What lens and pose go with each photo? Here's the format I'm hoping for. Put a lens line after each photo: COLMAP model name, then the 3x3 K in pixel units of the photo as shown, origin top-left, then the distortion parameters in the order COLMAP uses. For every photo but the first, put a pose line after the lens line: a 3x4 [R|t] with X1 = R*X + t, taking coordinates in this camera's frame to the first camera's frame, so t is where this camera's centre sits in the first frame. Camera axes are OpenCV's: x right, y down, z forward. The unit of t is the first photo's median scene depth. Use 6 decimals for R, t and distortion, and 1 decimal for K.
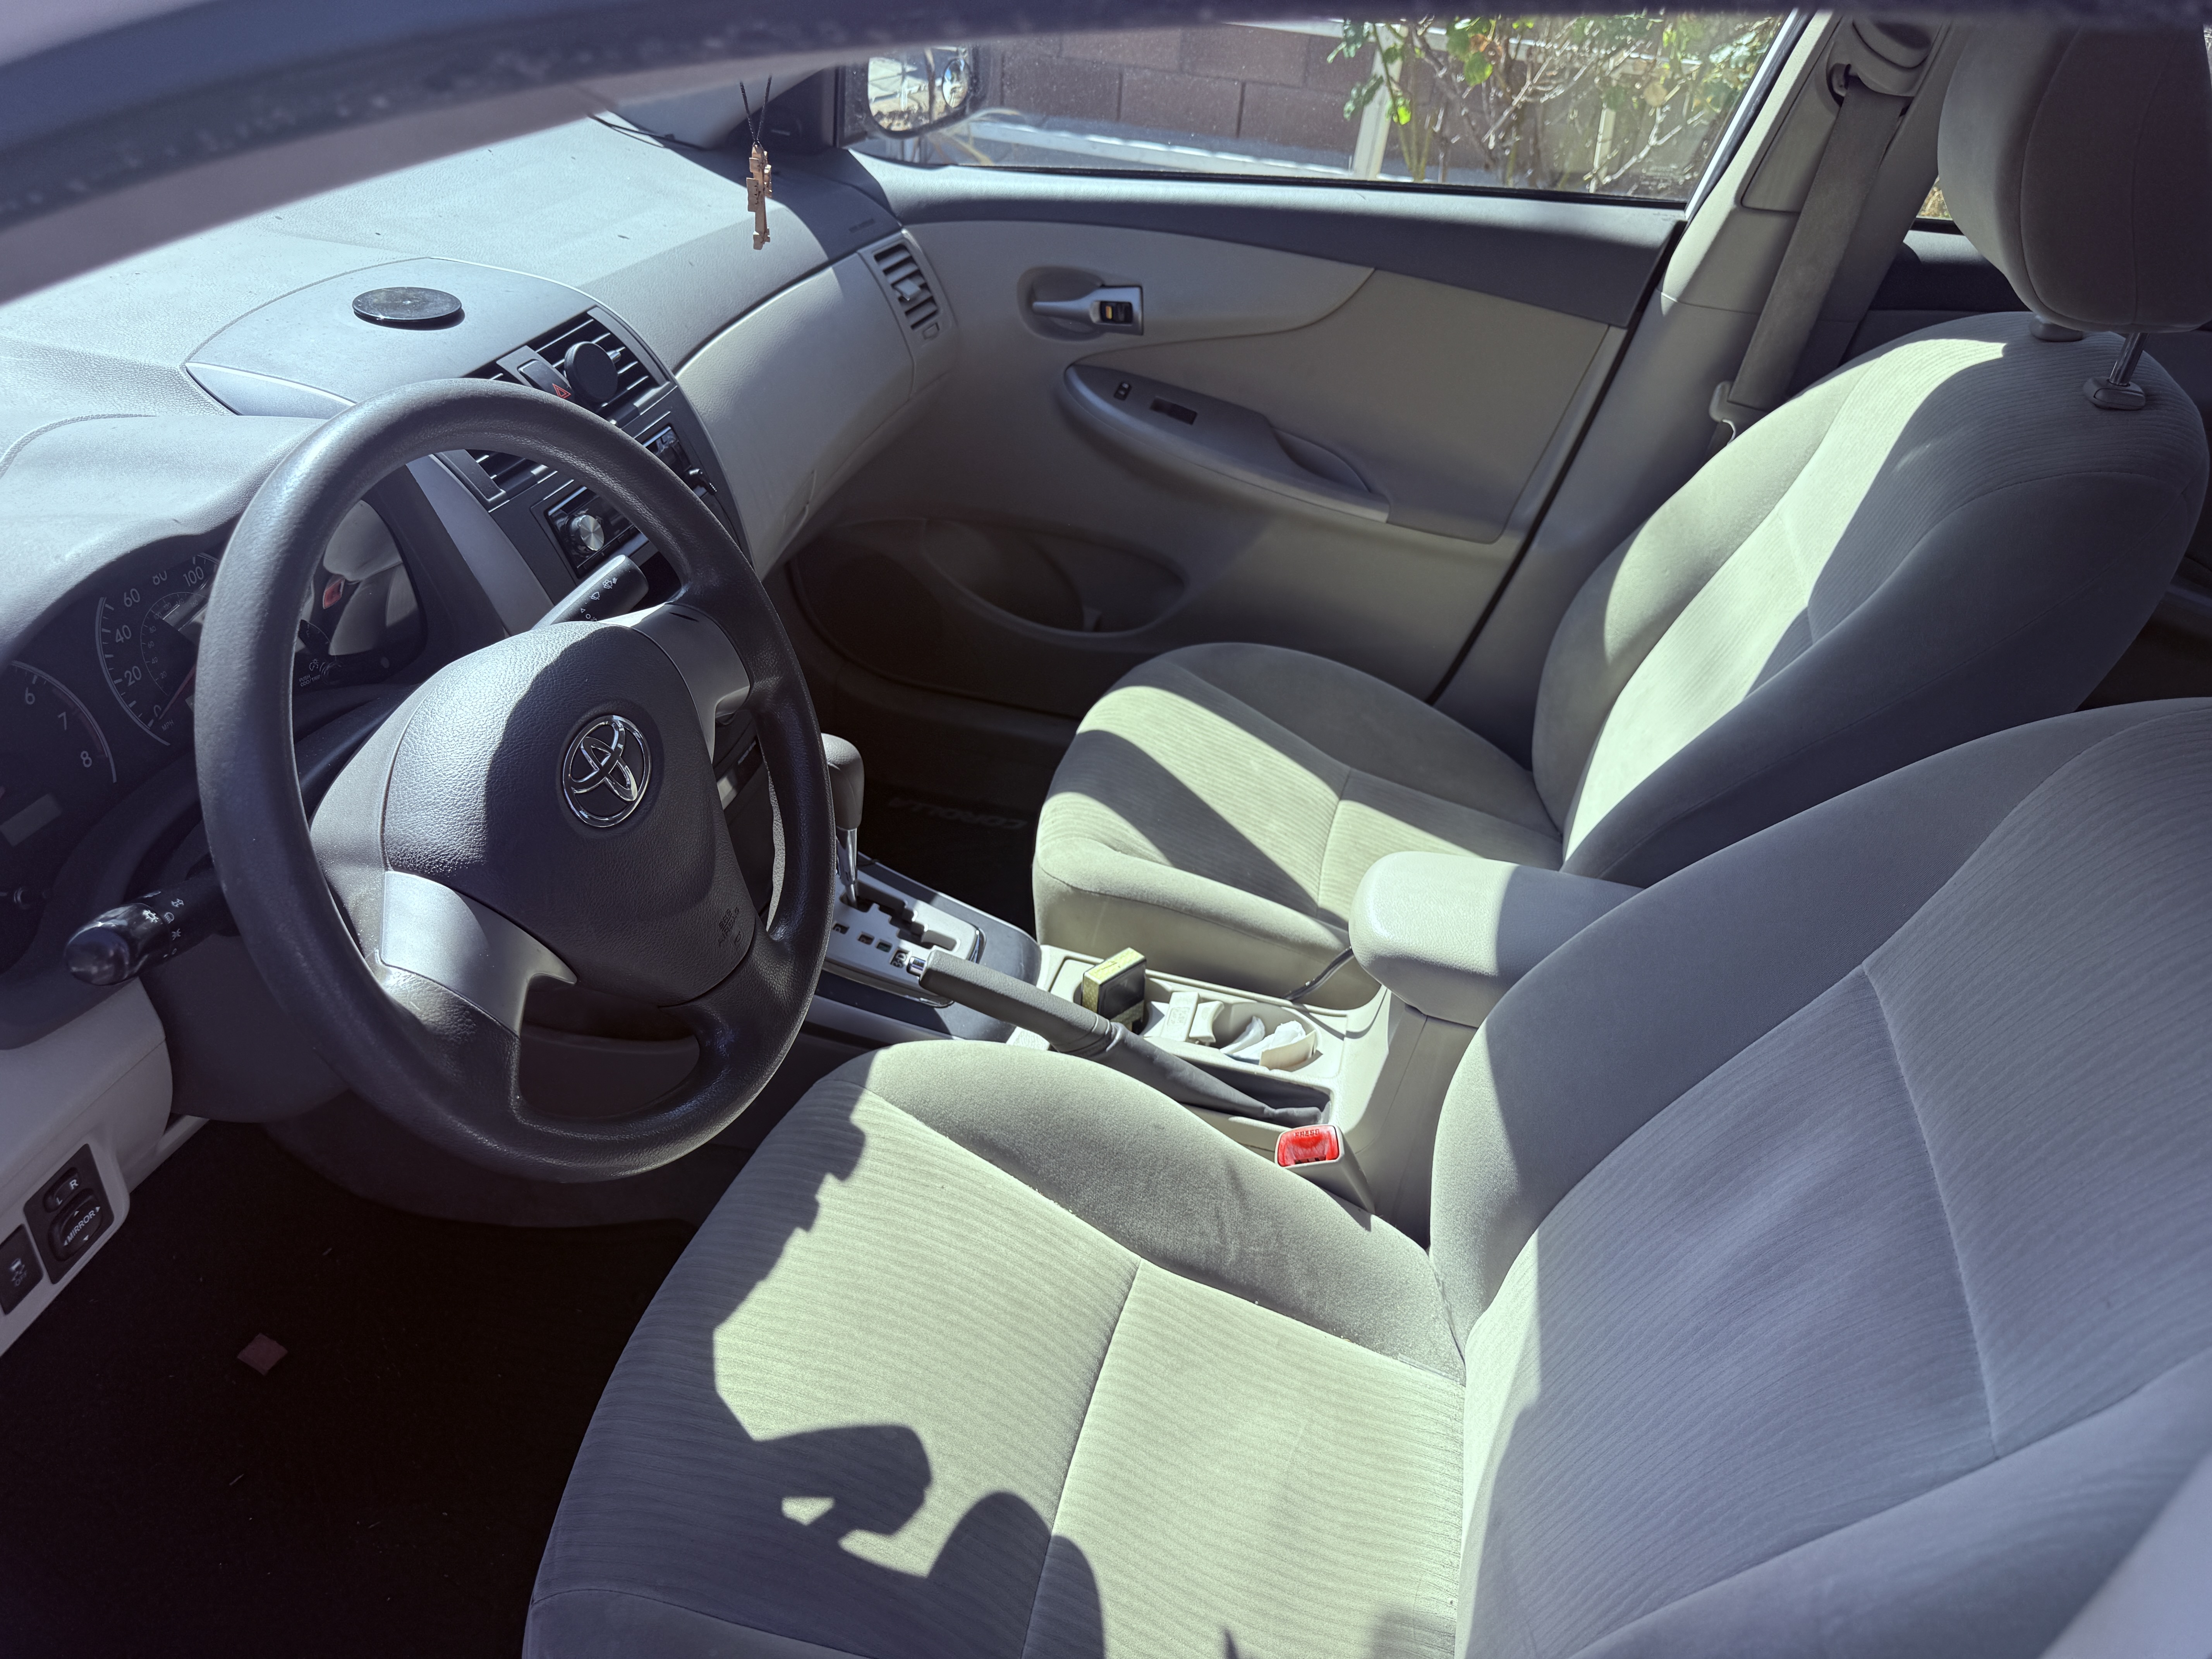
lens RADIAL K [[1584.5, 0, 1102.6], [0, 1584.5, 828.1], [0, 0, 1]] dist [-0.009382, 0.001468]
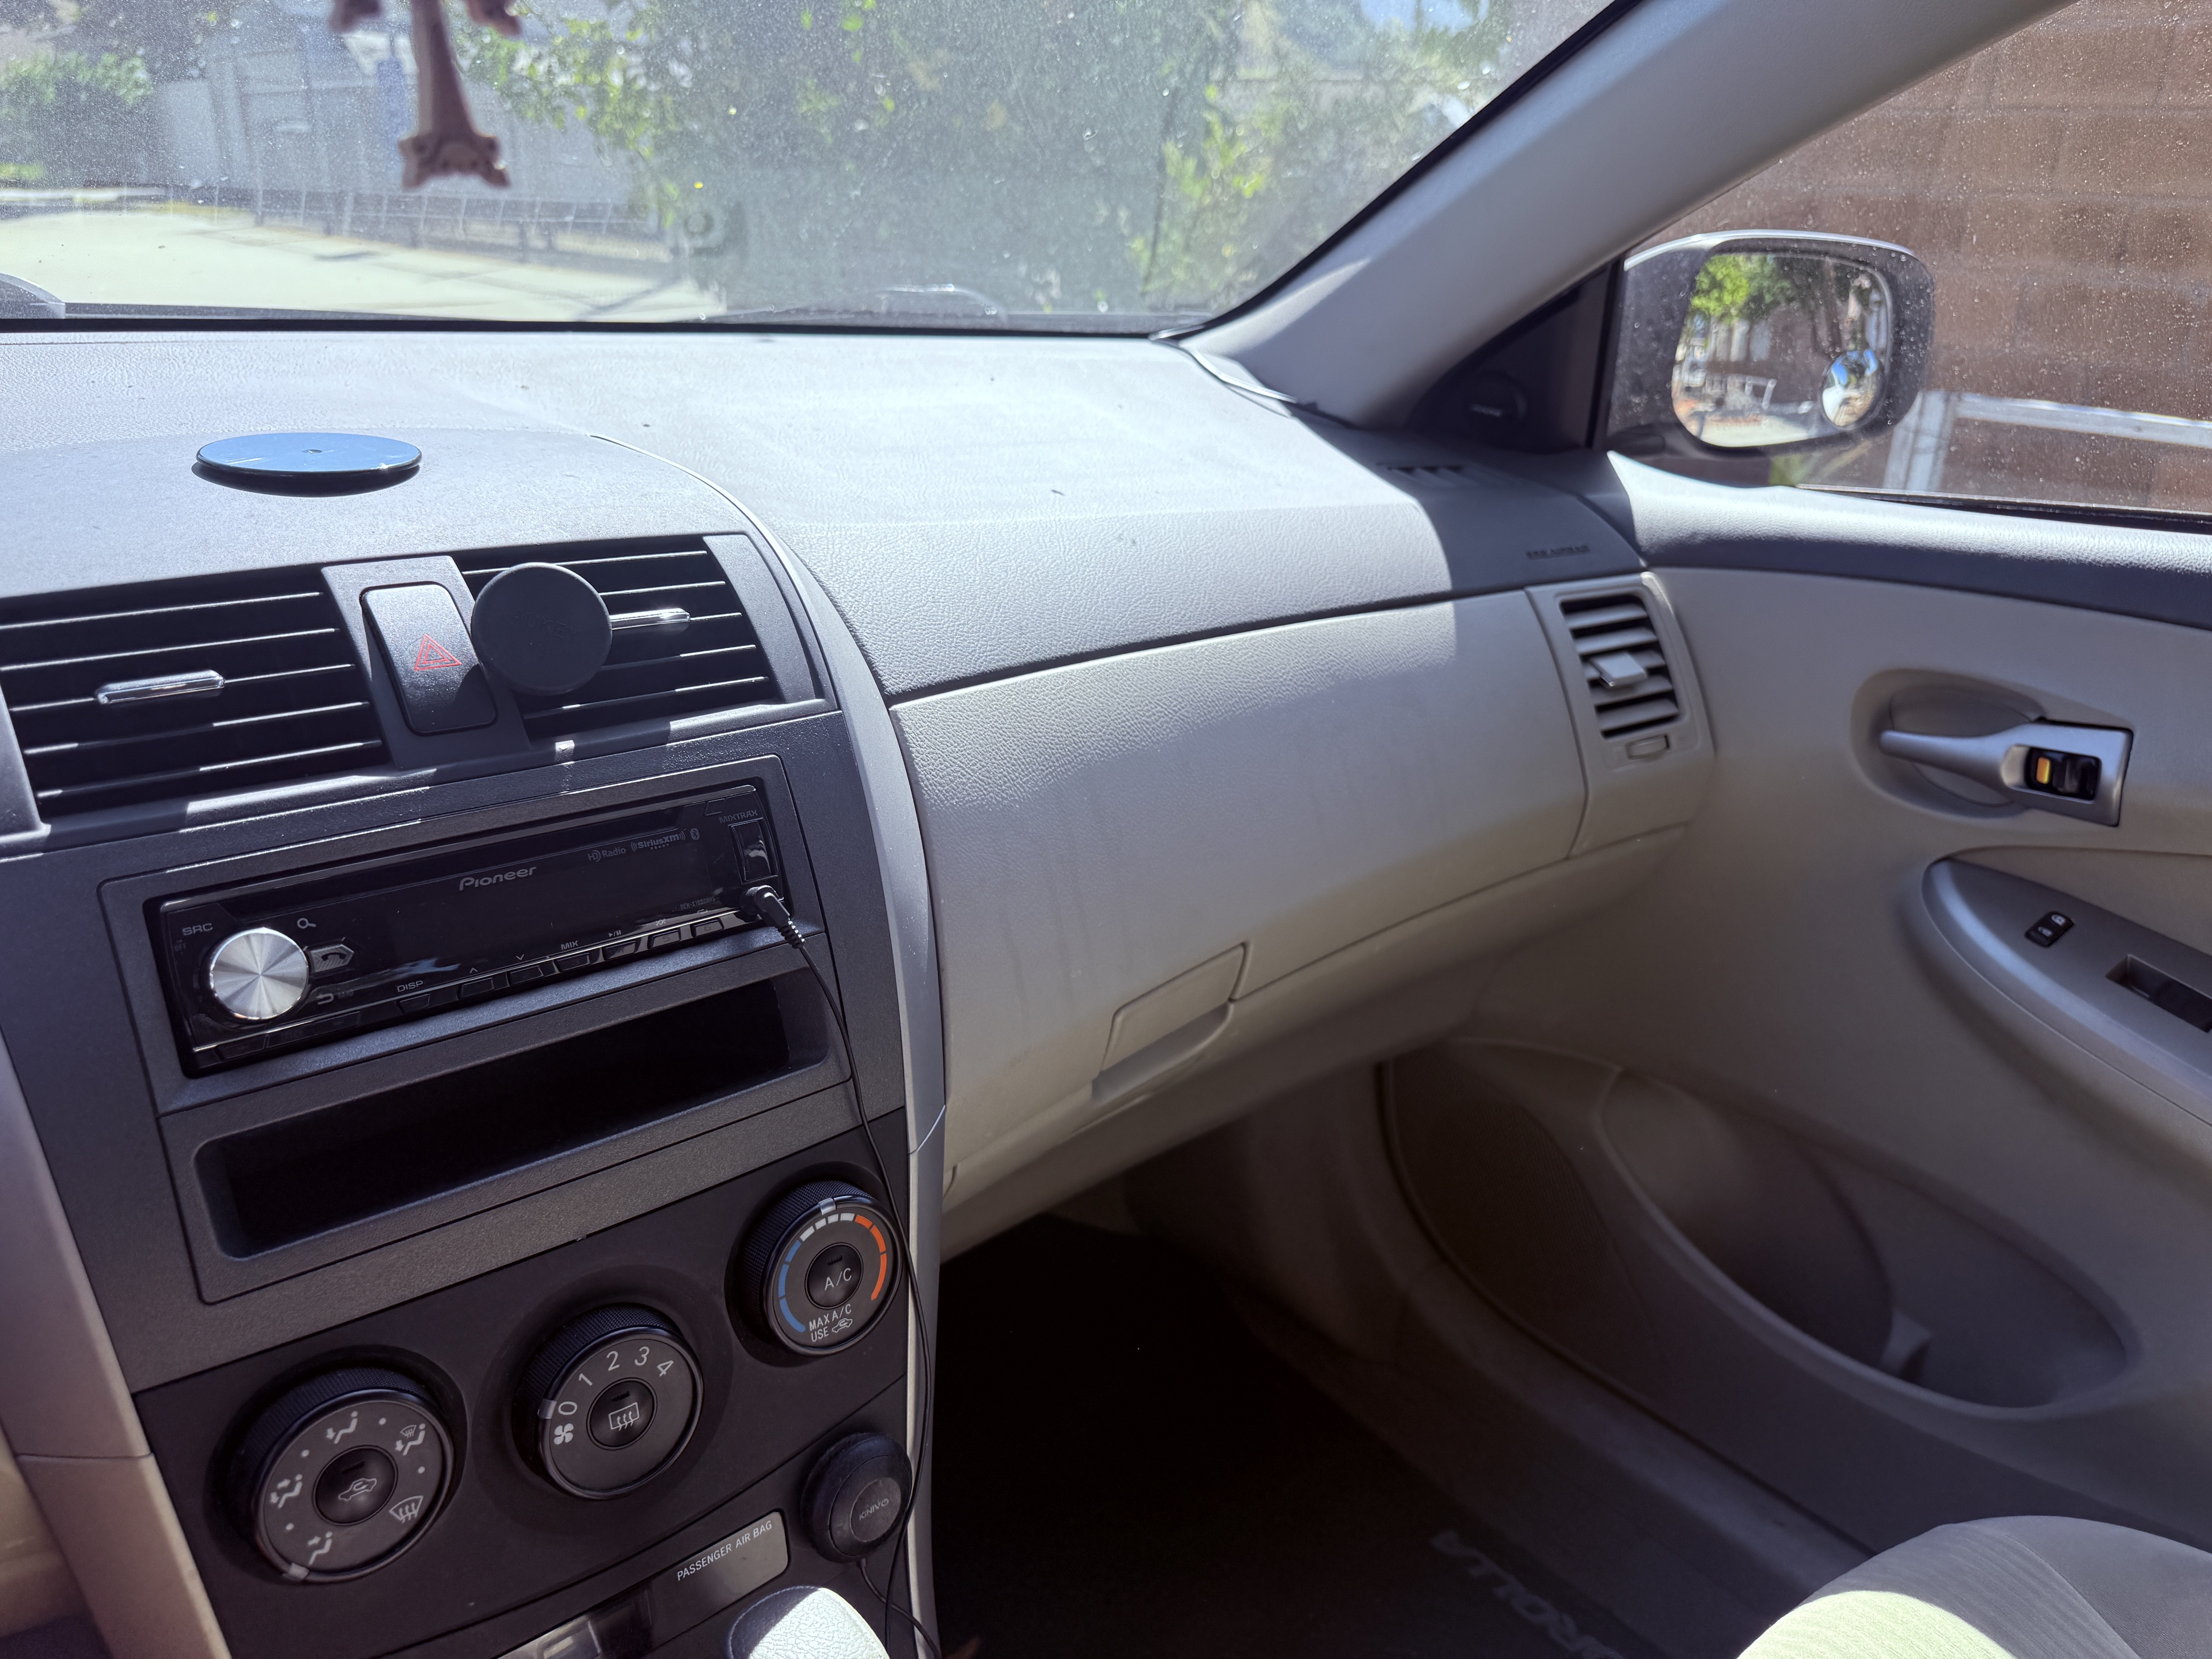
lens RADIAL K [[1584.5, 0, 1112.6], [0, 1584.5, 824.8], [0, 0, 1]] dist [-0.009382, 0.001468]
pose [[0.814633, 0.168102, -0.555081, 0.043306], [-0.313484, 0.932845, -0.177561, -0.133763], [0.487957, 0.318656, 0.812623, 0.469432]]
